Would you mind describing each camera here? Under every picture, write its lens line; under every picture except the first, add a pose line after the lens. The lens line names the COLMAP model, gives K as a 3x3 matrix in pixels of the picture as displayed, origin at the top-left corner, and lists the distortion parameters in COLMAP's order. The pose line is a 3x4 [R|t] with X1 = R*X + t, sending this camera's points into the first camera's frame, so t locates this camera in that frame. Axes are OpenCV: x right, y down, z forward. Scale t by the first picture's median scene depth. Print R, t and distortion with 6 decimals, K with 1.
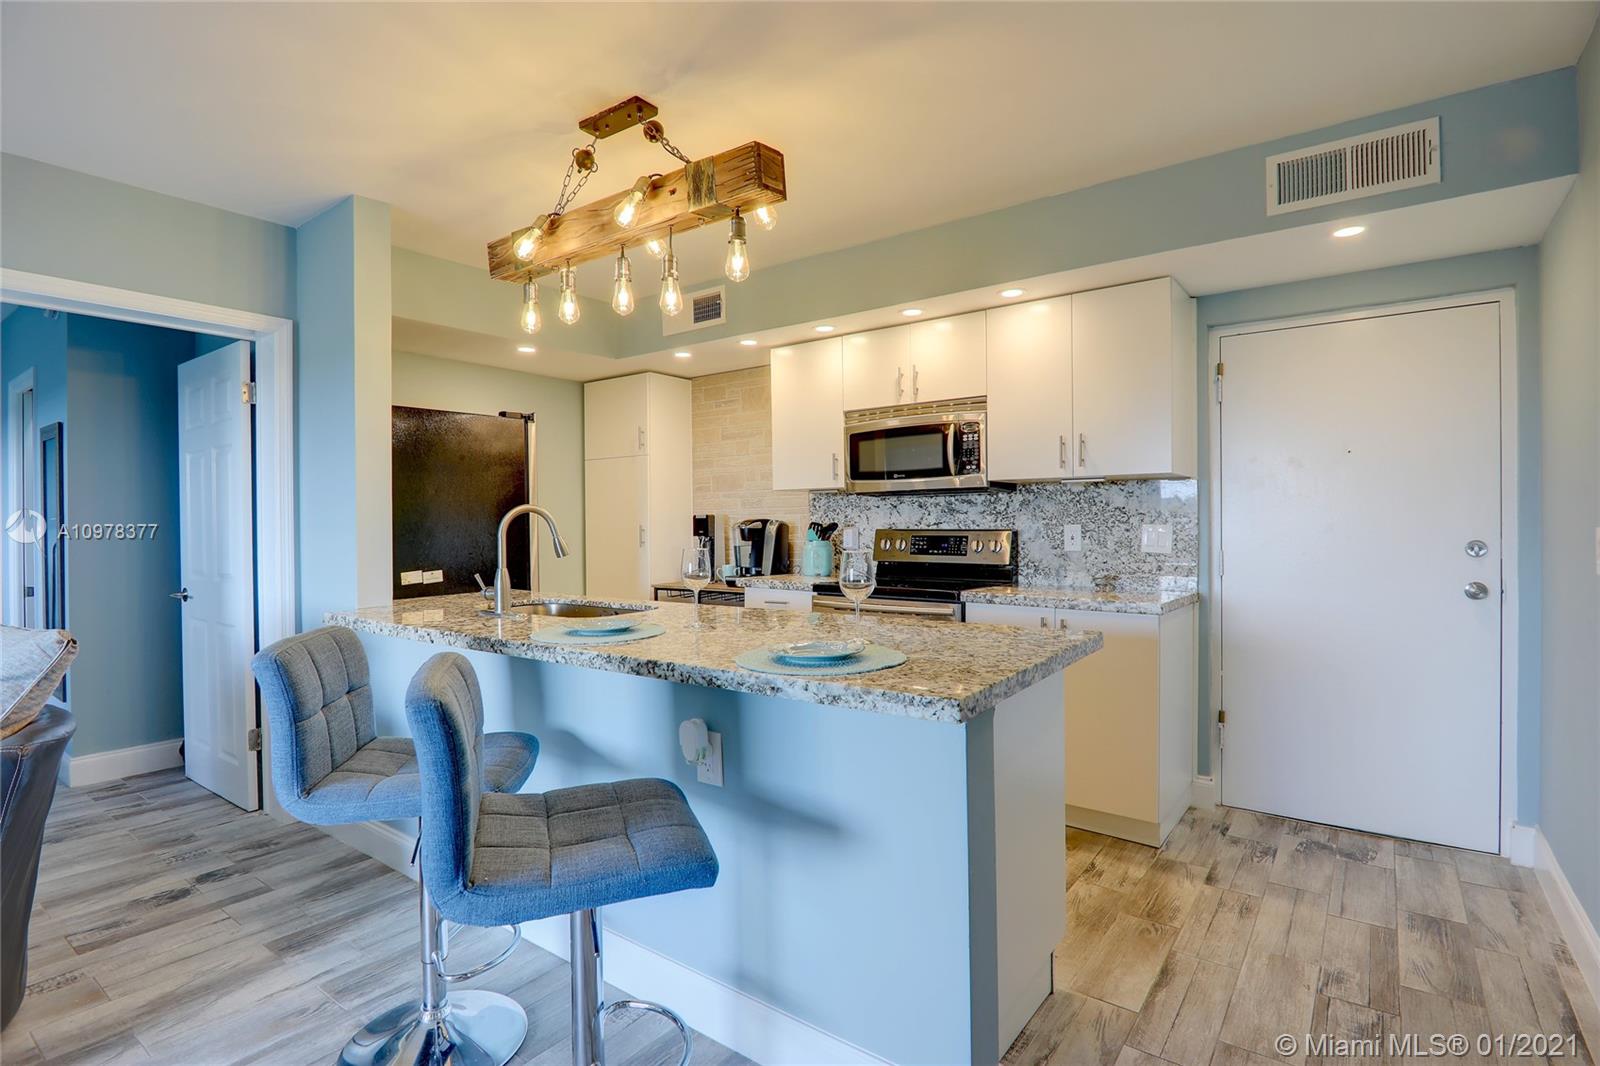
lens RADIAL K [[774.9, 0, 800.8], [0, 774.9, 519.3], [0, 0, 1]] dist [-0.019285, -0.000269]
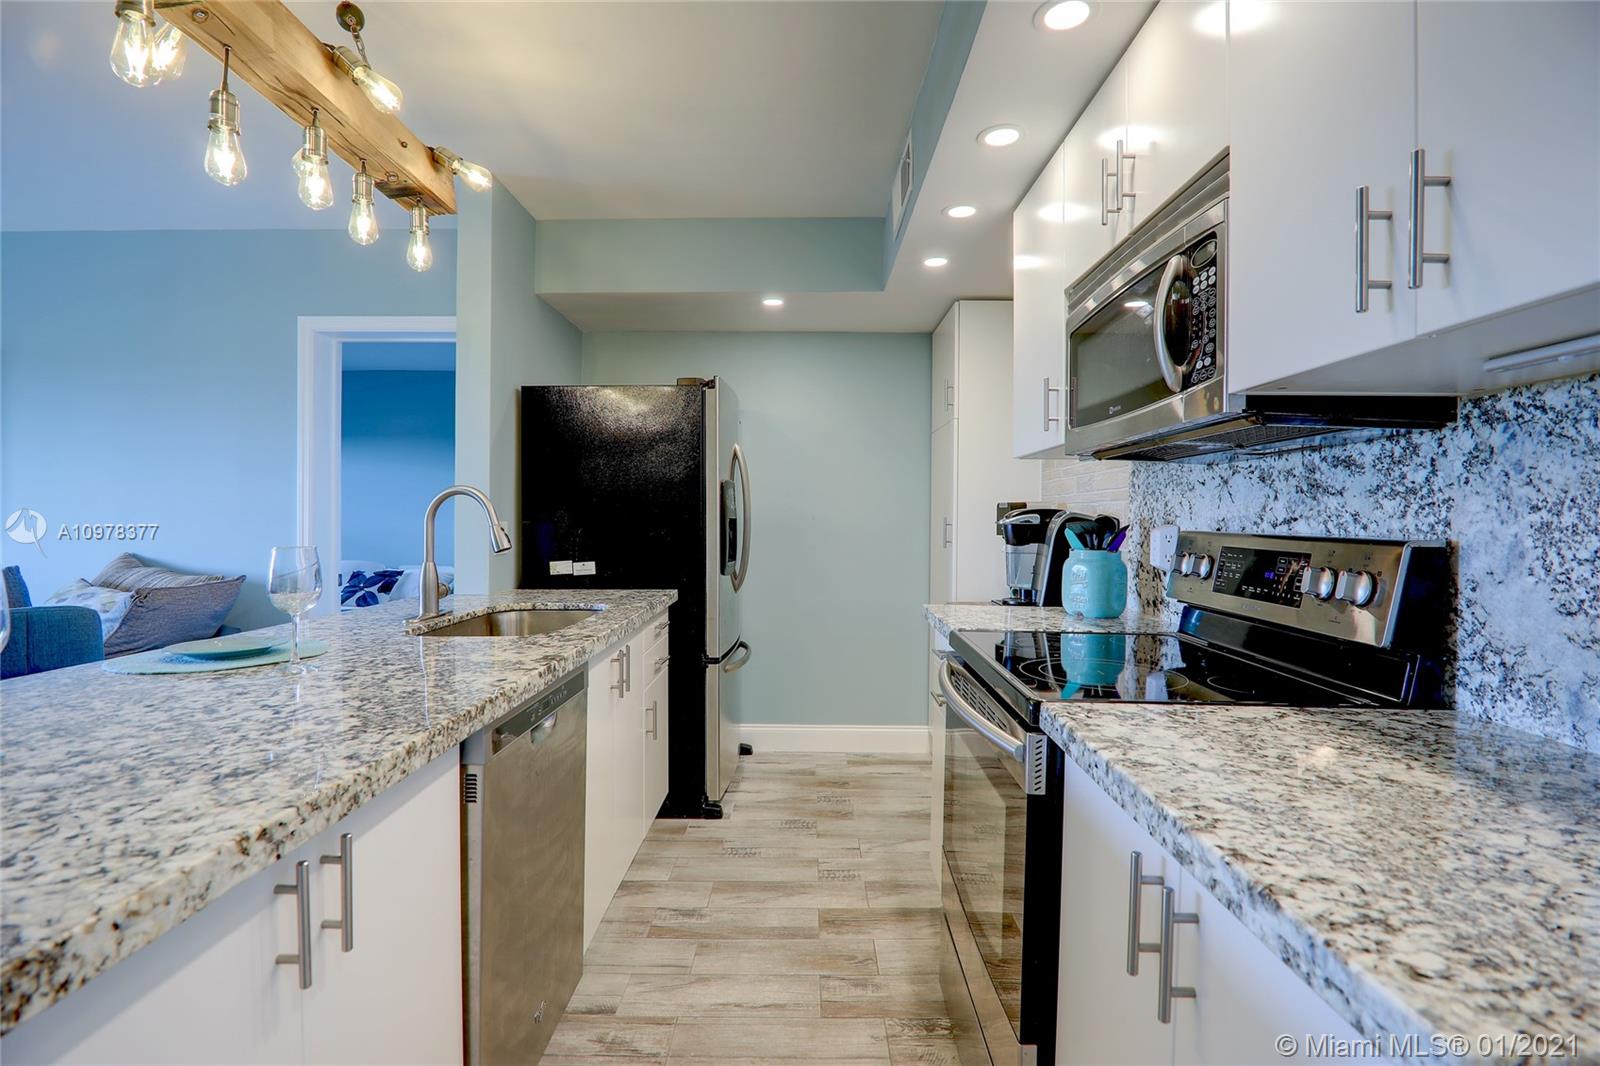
lens RADIAL K [[778.4, 0, 784.7], [0, 778.4, 529.6], [0, 0, 1]] dist [-0.017774, 0.000070]
pose [[0.570594, 0.025133, -0.820847, 0.392091], [-0.007114, 0.999645, 0.025663, 0.002026], [0.821201, -0.008804, 0.570571, 0.608802]]
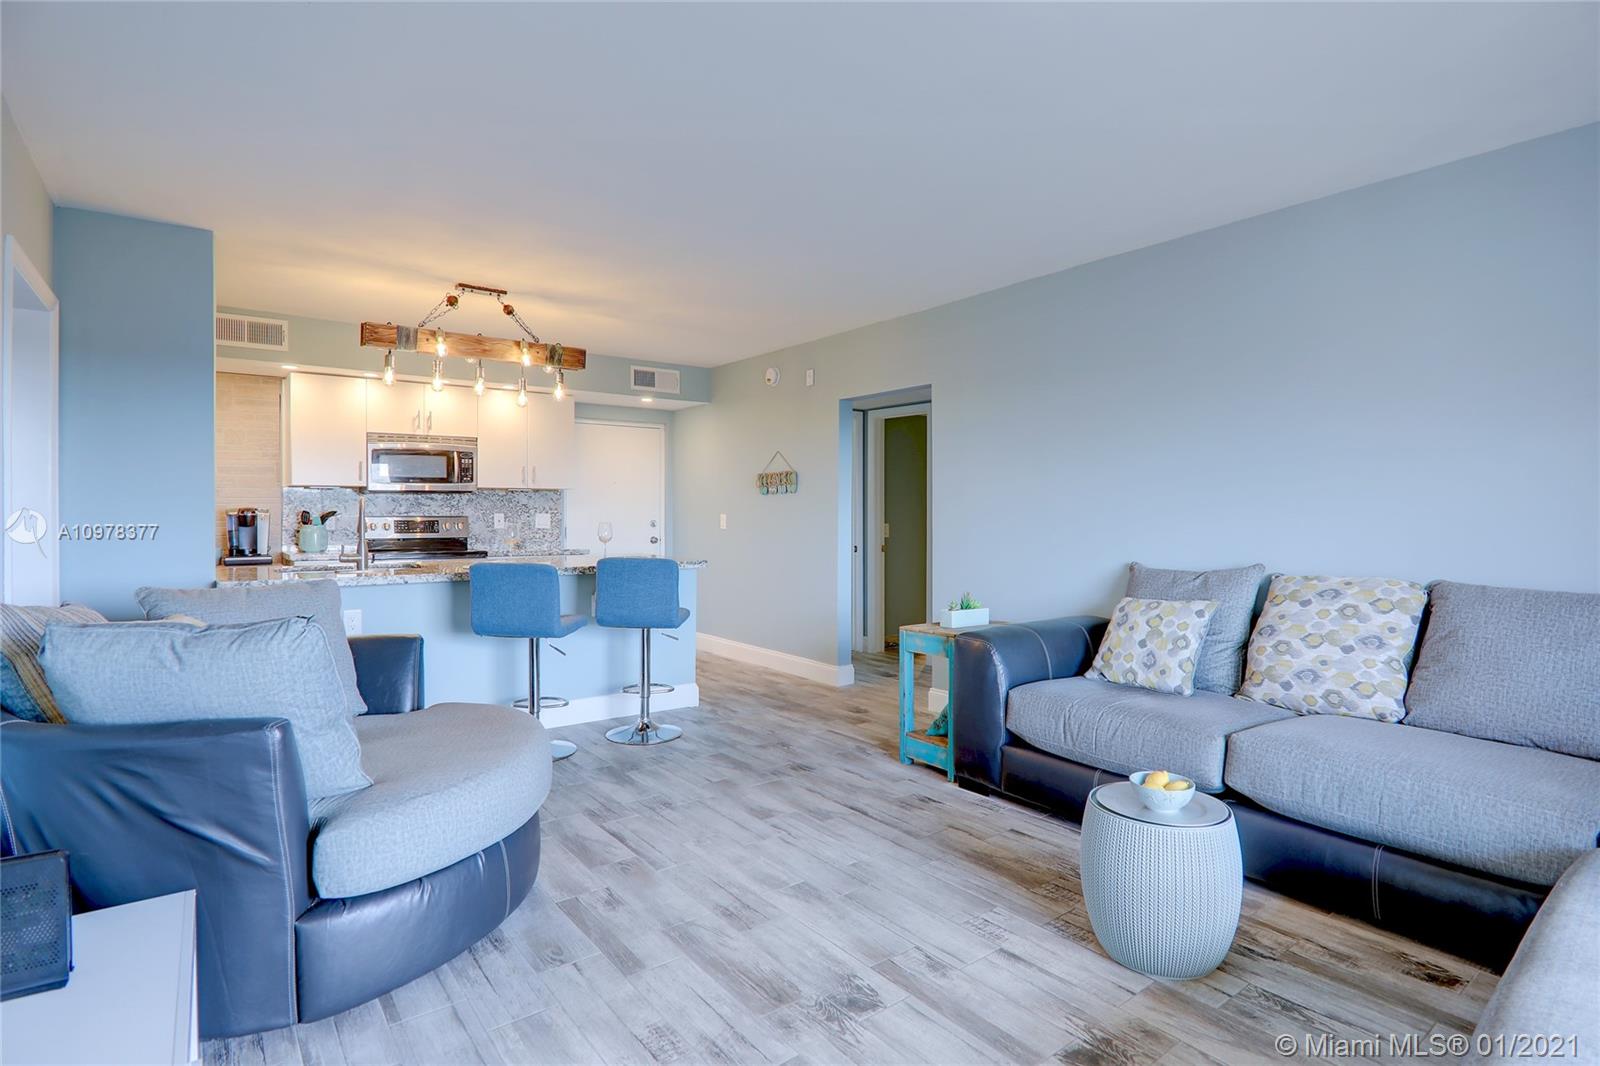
lens RADIAL K [[791.1, 0, 800.0], [0, 791.1, 533.0], [0, 0, 1]] dist [-0.019468, 0.000153]
pose [[0.281383, -0.015853, 0.959464, -1.176128], [-0.006837, 0.999805, 0.018525, 0.013140], [-0.959571, -0.011773, 0.281220, -0.172954]]
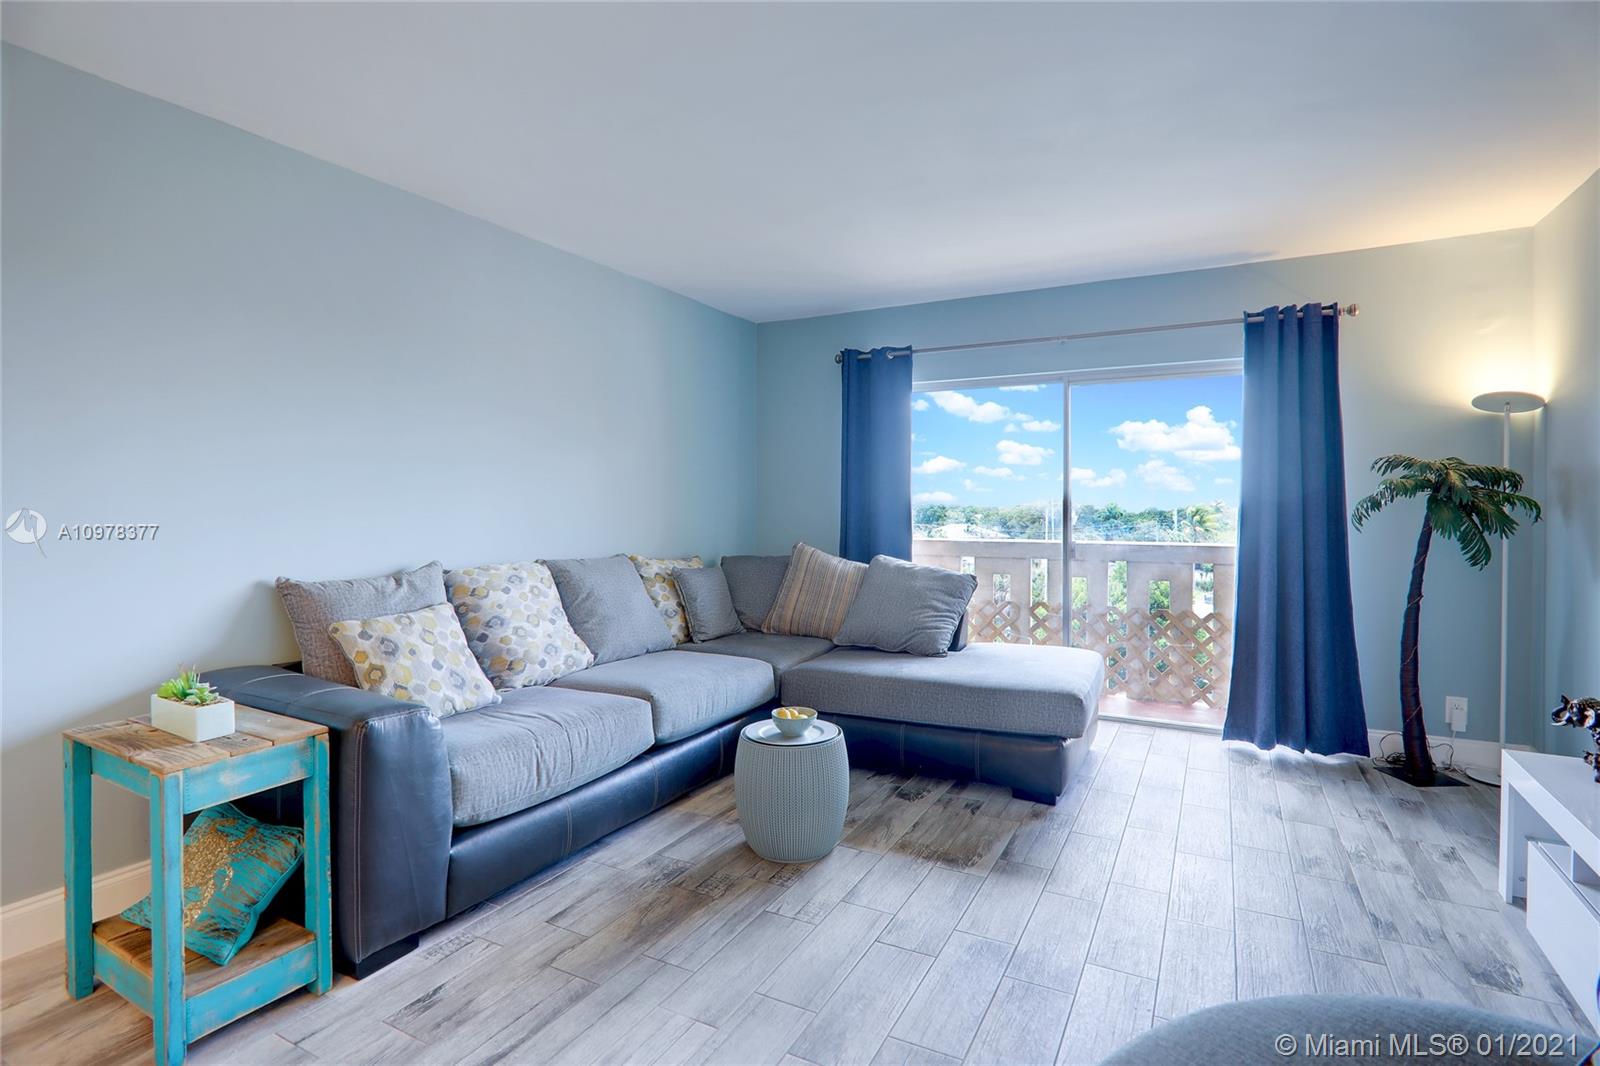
lens RADIAL K [[774.9, 0, 800.8], [0, 774.9, 519.3], [0, 0, 1]] dist [-0.019285, -0.000269]
pose [[-0.991651, 0.009659, -0.128591, -0.453303], [0.007677, 0.999844, 0.015895, 0.004993], [0.128724, 0.014775, -0.991570, 0.478709]]
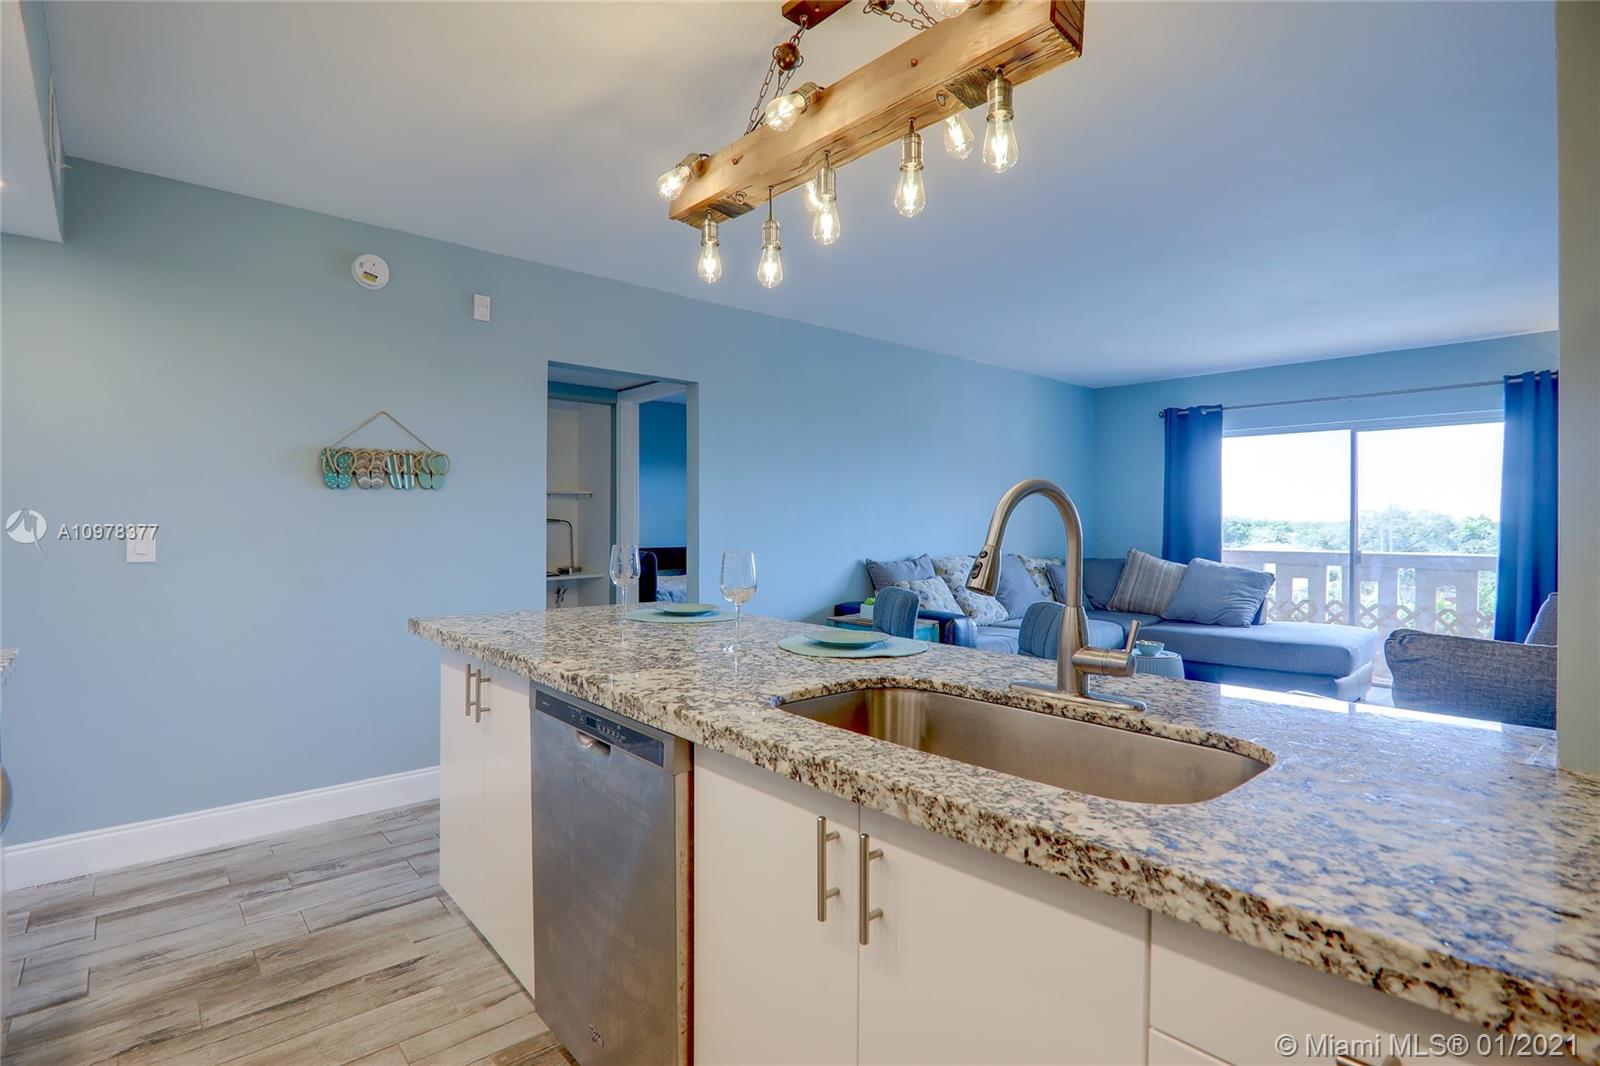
lens RADIAL K [[791.1, 0, 800.0], [0, 791.1, 533.0], [0, 0, 1]] dist [-0.019468, 0.000153]
pose [[-0.979016, 0.002485, 0.203767, -0.234404], [0.004333, 0.999953, 0.008627, 0.007775], [-0.203736, 0.009329, -0.978981, 1.150633]]
